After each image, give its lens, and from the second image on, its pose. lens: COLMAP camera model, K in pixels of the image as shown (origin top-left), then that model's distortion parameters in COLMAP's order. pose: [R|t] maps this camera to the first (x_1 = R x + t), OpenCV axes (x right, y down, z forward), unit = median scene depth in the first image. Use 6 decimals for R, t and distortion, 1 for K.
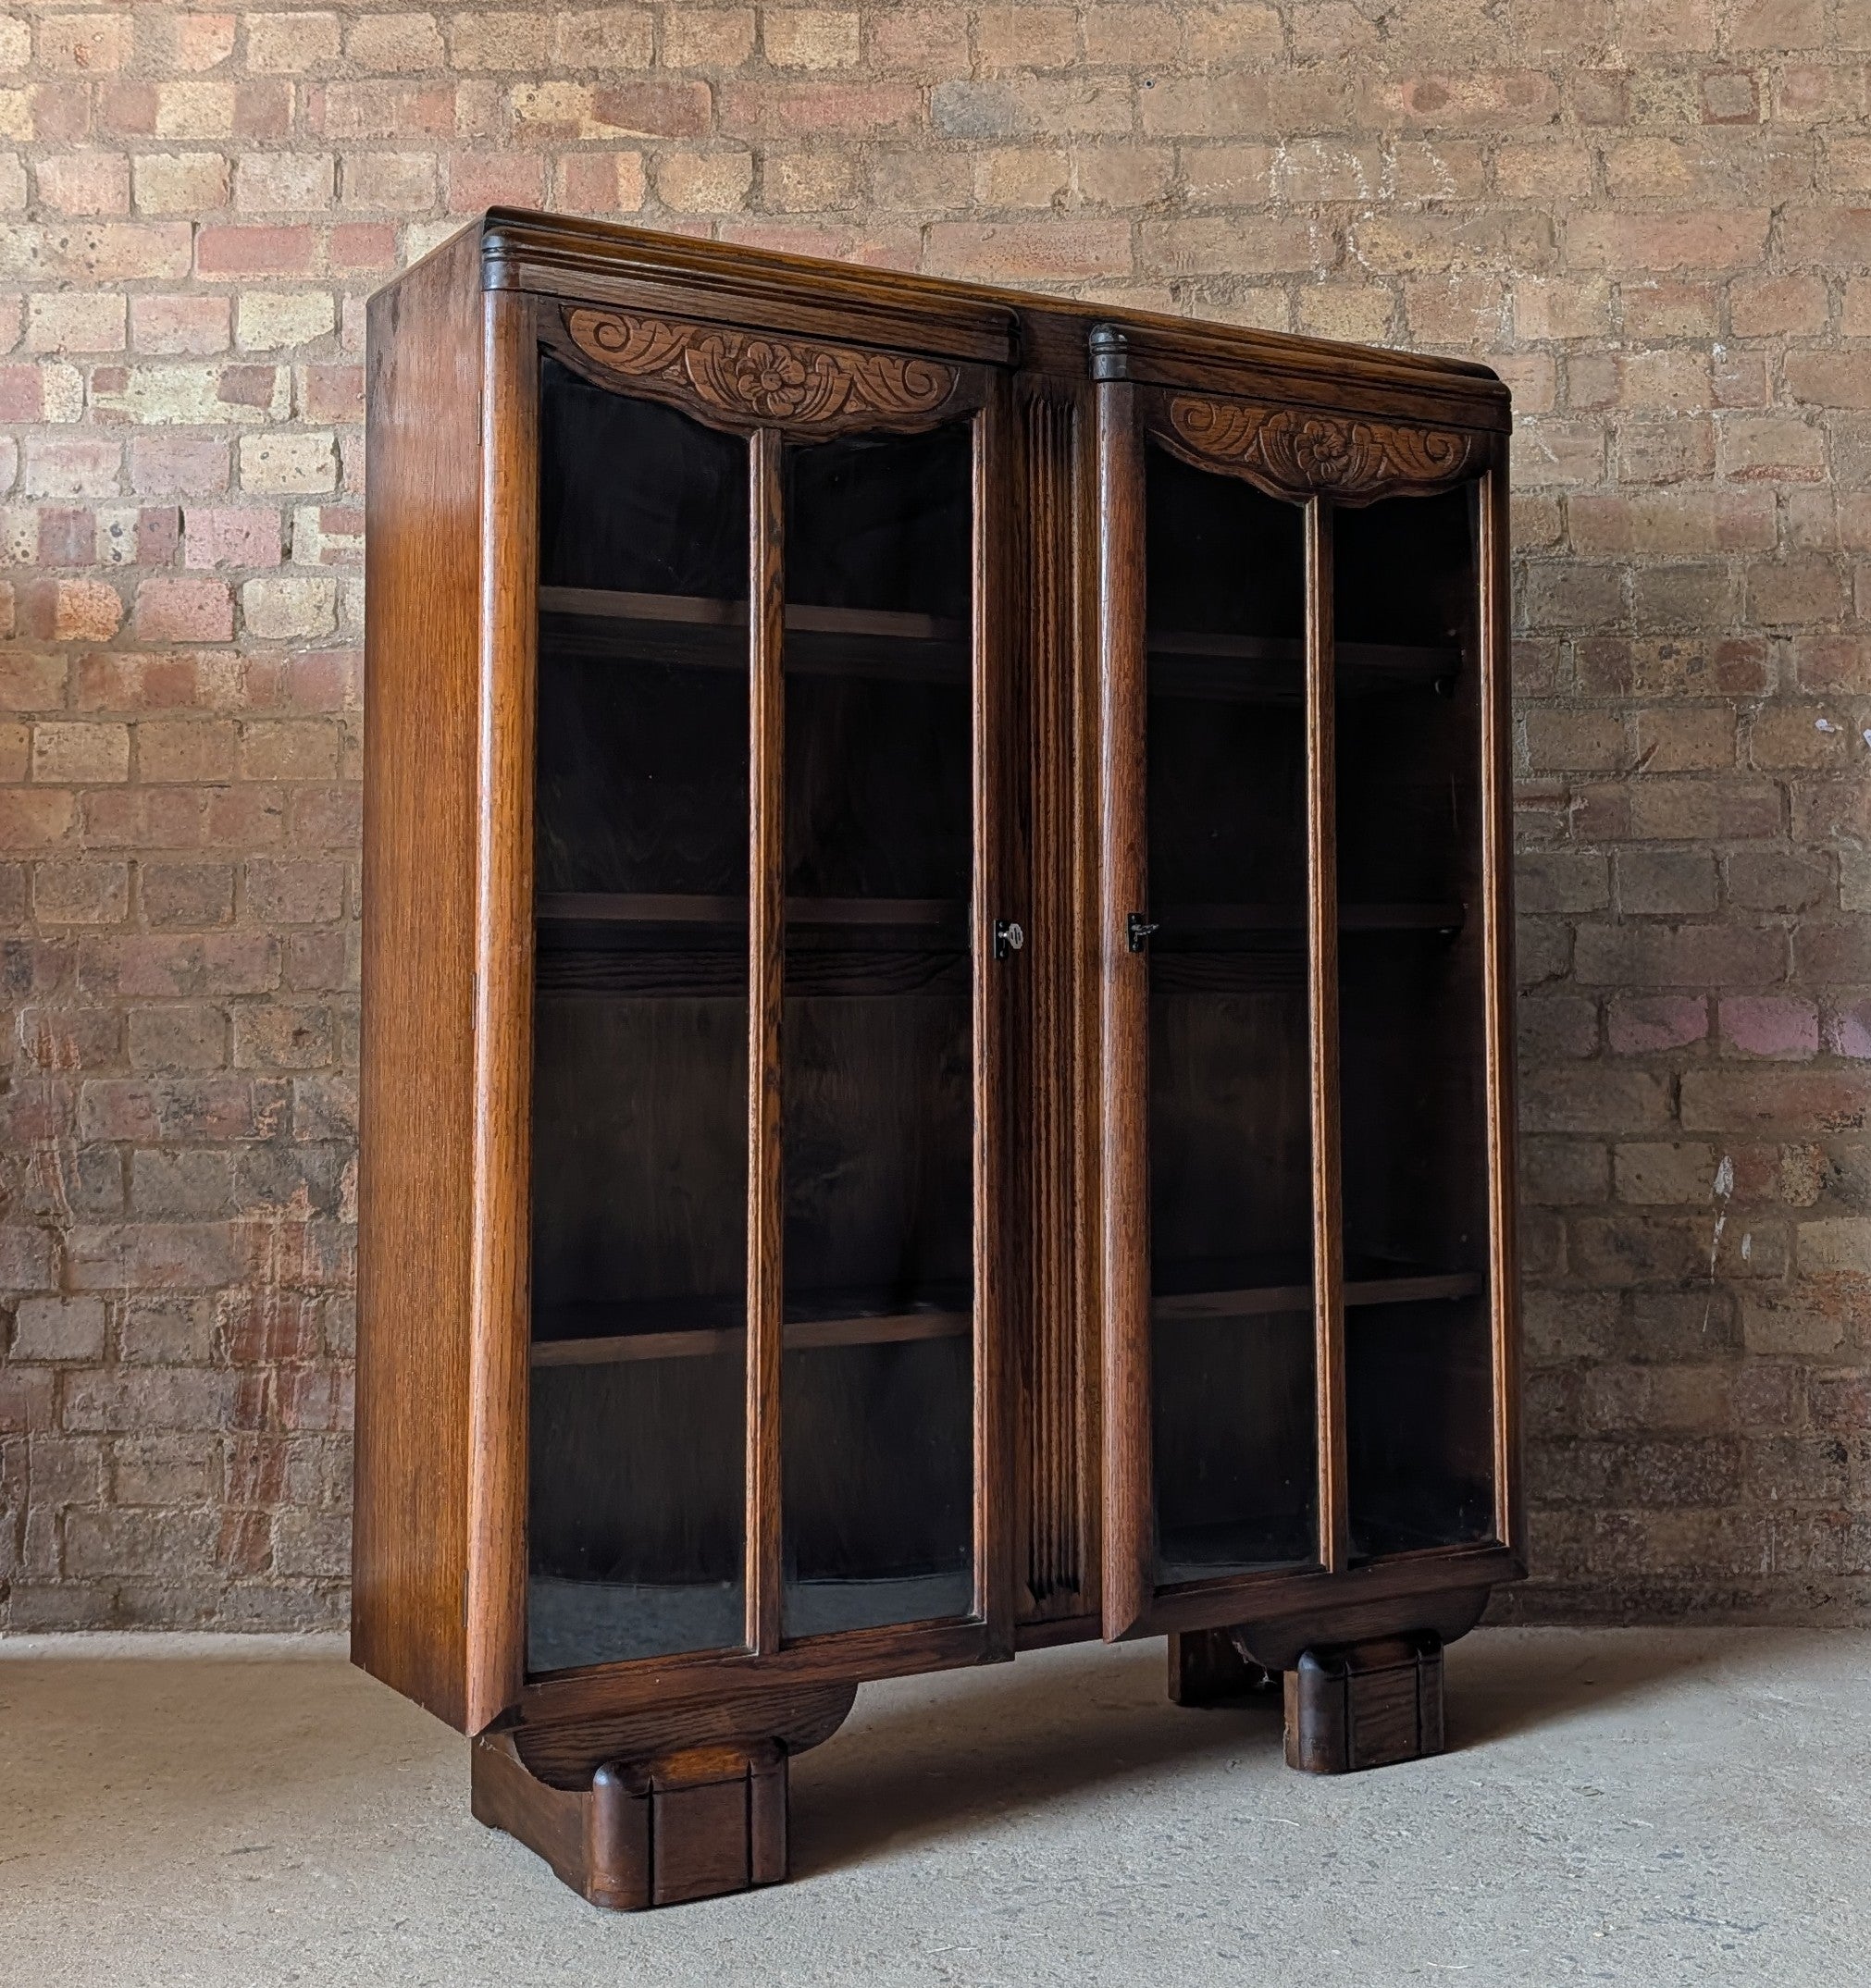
lens RADIAL K [[2699.1, 0, 1088.9], [0, 2699.1, 852.7], [0, 0, 1]] dist [0.141605, -0.480745]
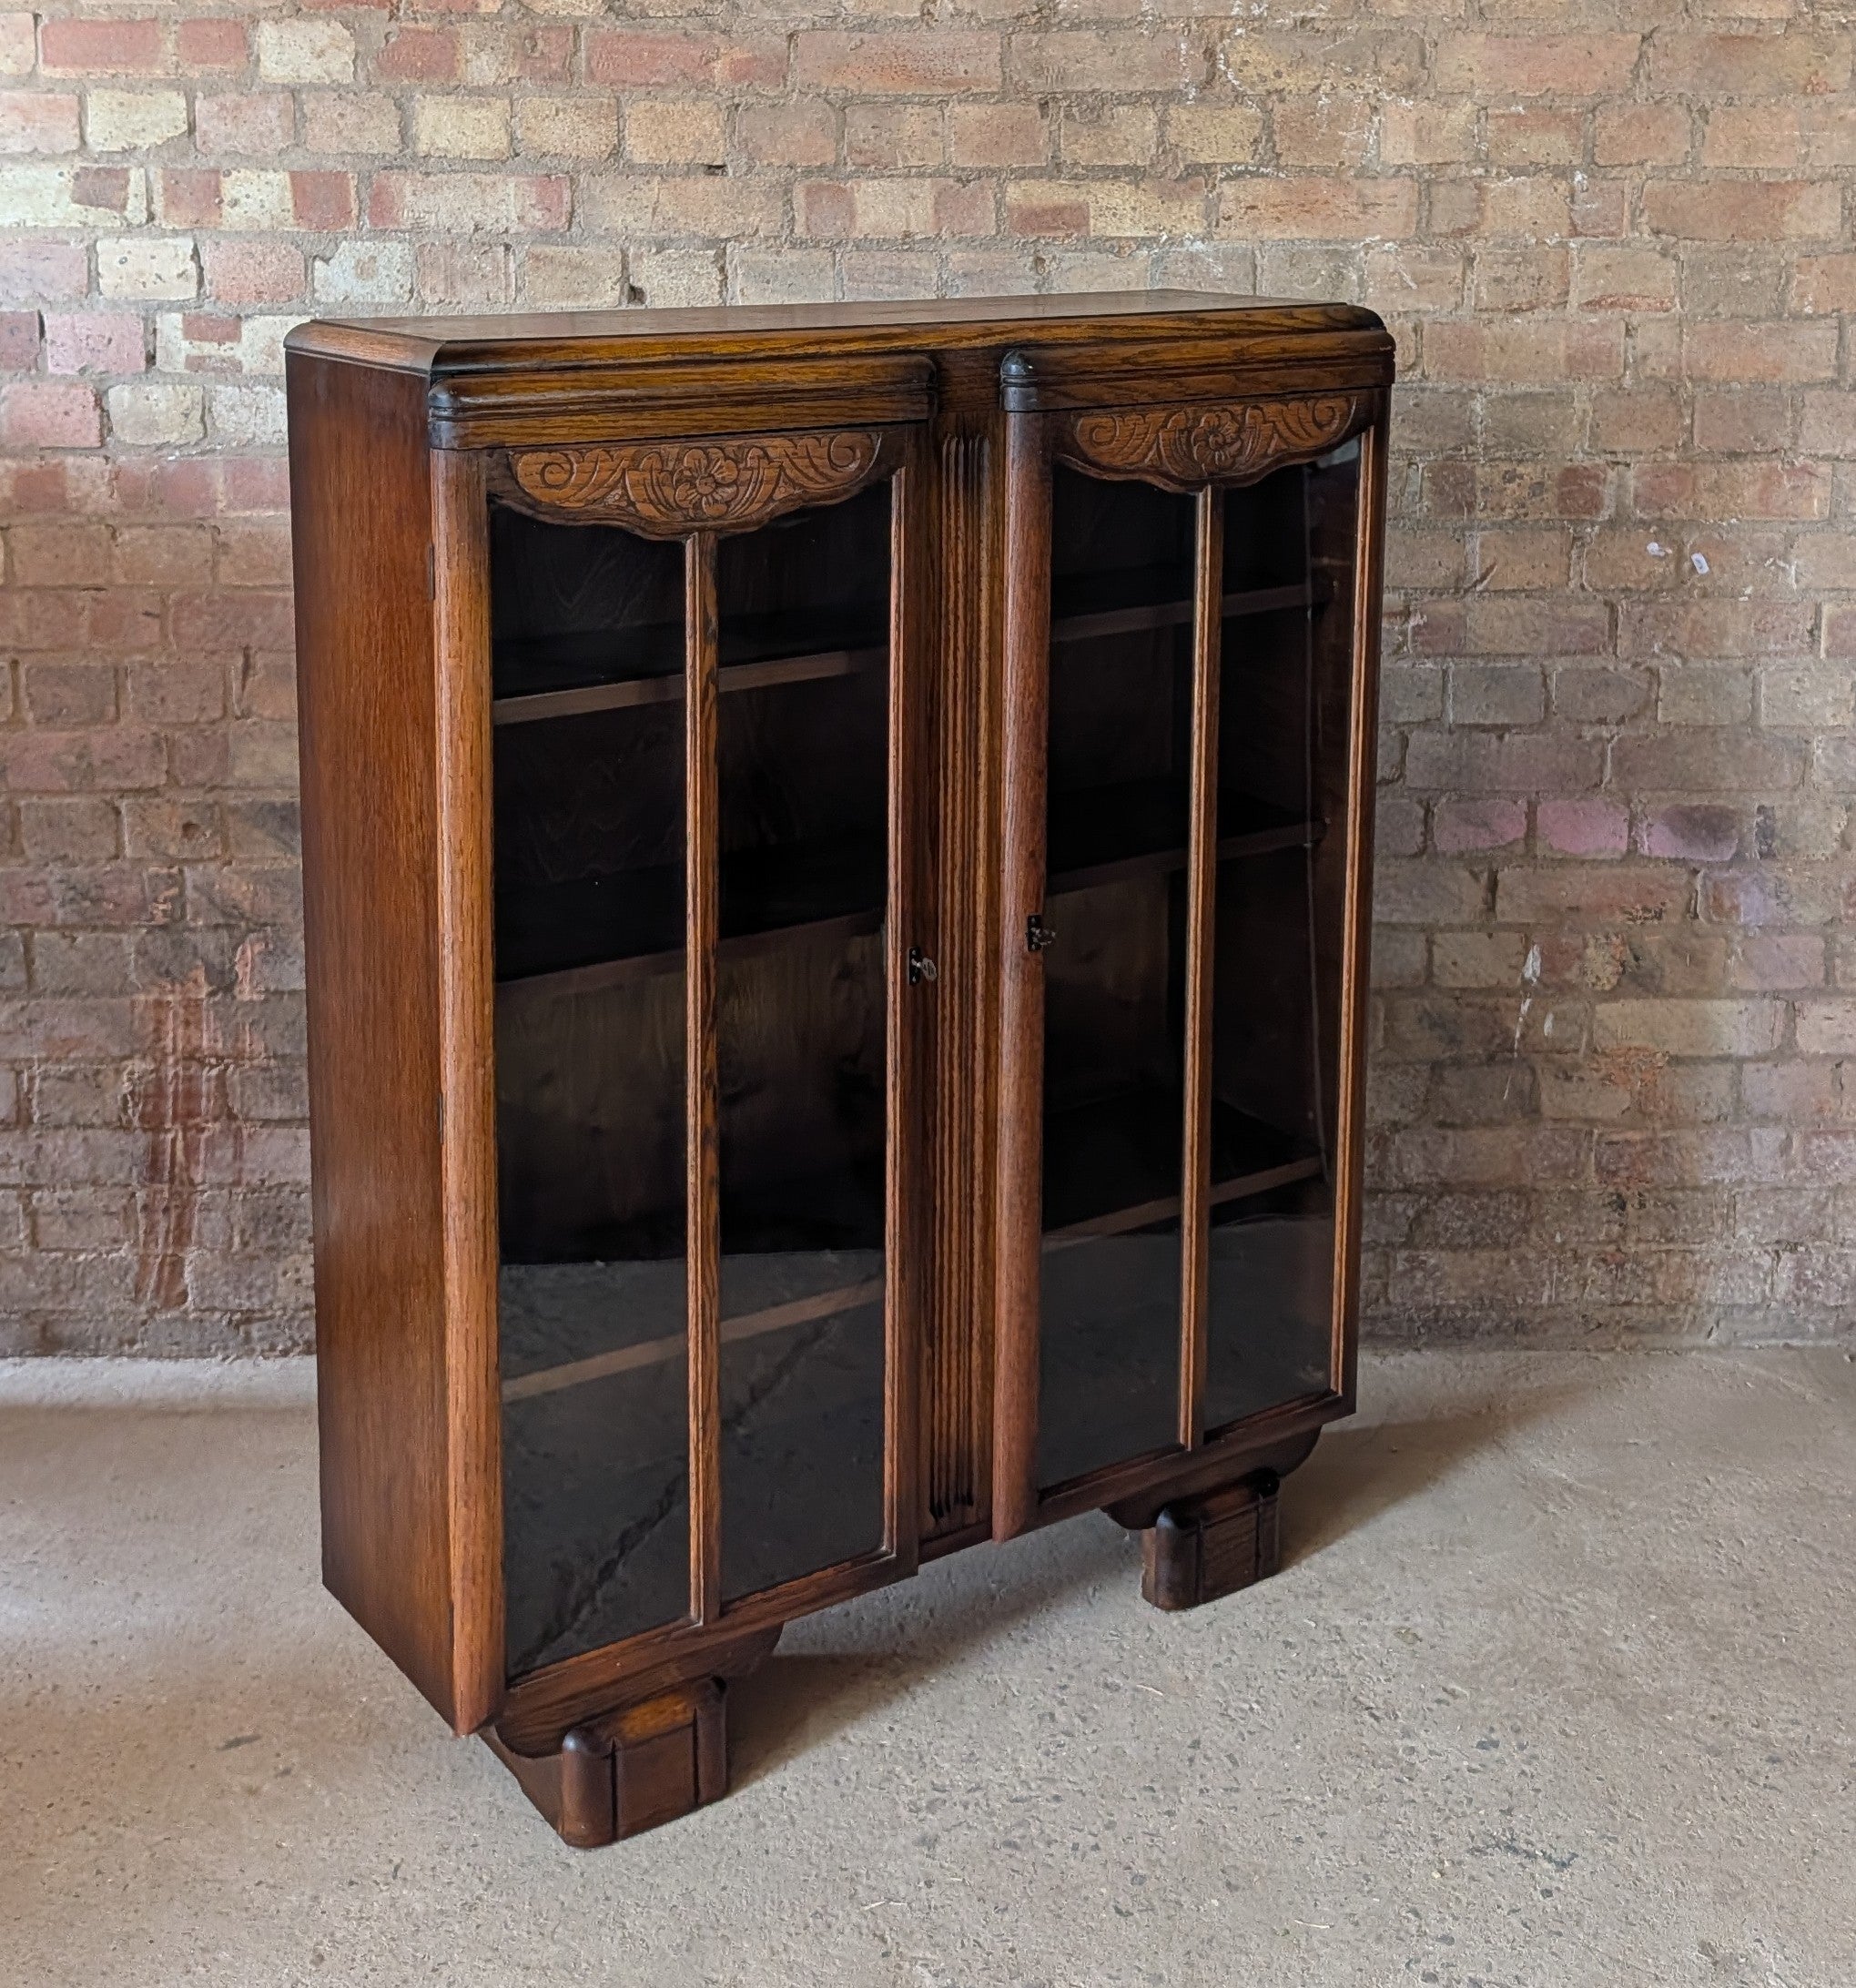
lens RADIAL K [[2654.5, 0, 925.8], [0, 2654.5, 593.4], [0, 0, 1]] dist [0.171731, -0.638399]
pose [[0.998759, 0.005022, 0.049558, -0.059840], [-0.016227, 0.973438, 0.228376, -0.260162], [-0.047095, -0.228896, 0.972311, 0.010729]]
